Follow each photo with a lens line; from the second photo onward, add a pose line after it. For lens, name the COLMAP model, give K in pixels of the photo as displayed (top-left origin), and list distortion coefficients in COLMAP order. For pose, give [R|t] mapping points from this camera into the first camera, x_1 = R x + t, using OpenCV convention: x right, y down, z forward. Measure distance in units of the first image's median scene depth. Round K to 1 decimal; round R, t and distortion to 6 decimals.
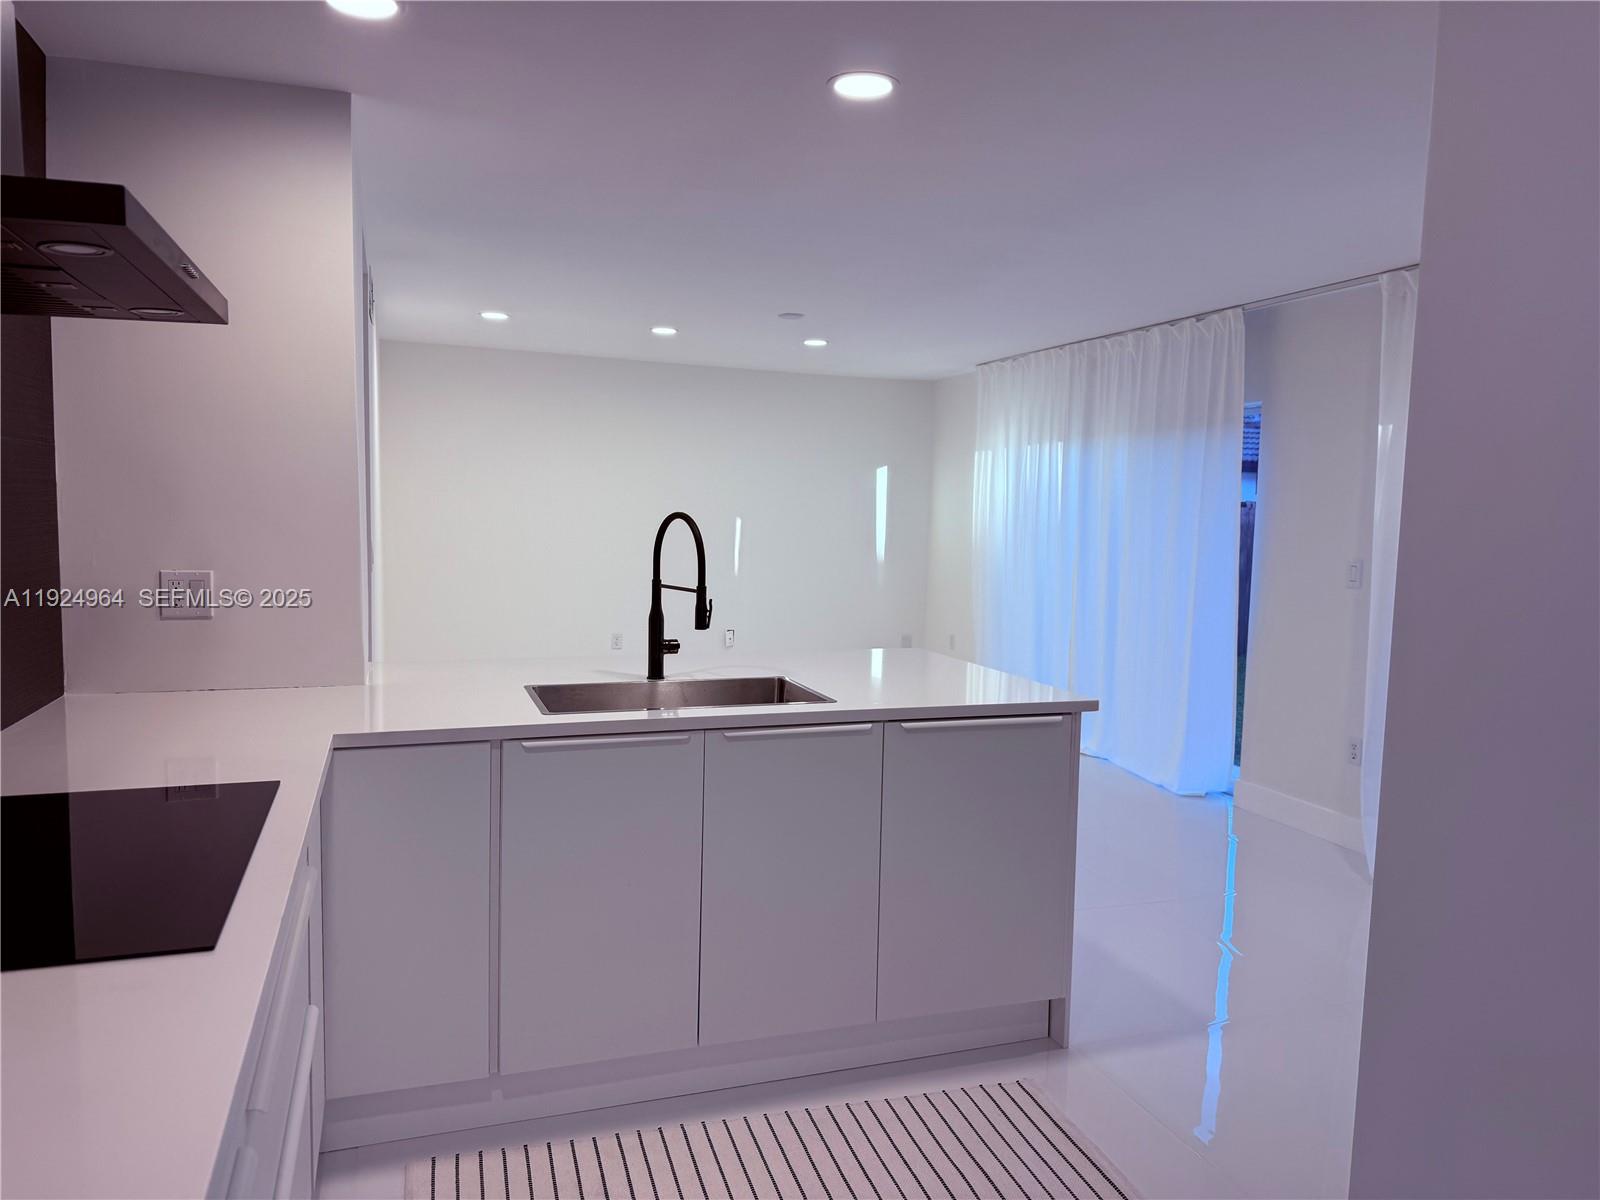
lens RADIAL K [[1129.9, 0, 801.4], [0, 1129.9, 598.6], [0, 0, 1]] dist [0.105328, -0.129358]
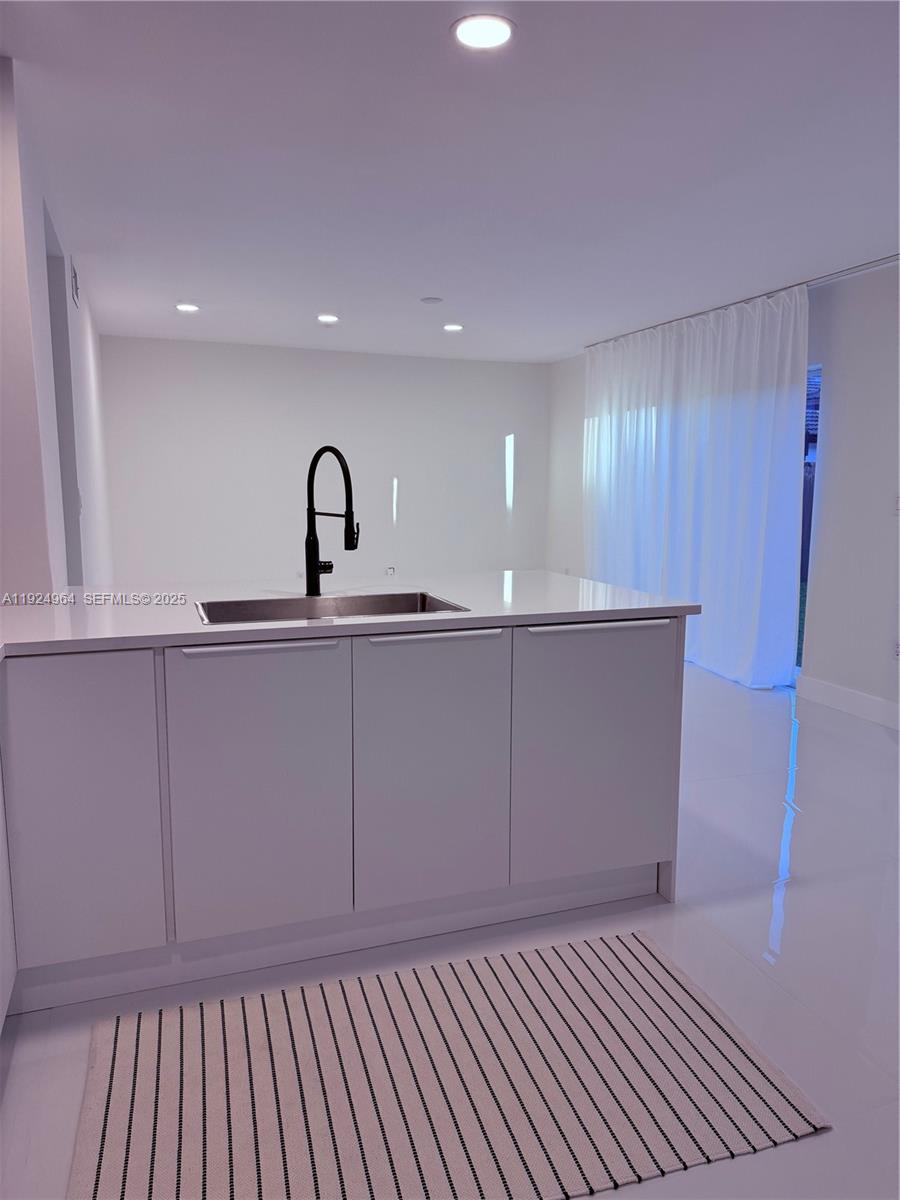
lens RADIAL K [[842.7, 0, 456.6], [0, 842.7, 592.8], [0, 0, 1]] dist [0.042357, -0.001310]
pose [[0.999805, -0.019437, 0.003465, 0.013462], [0.019252, 0.998703, 0.047134, 0.031048], [-0.004376, -0.047058, 0.998883, 0.148961]]
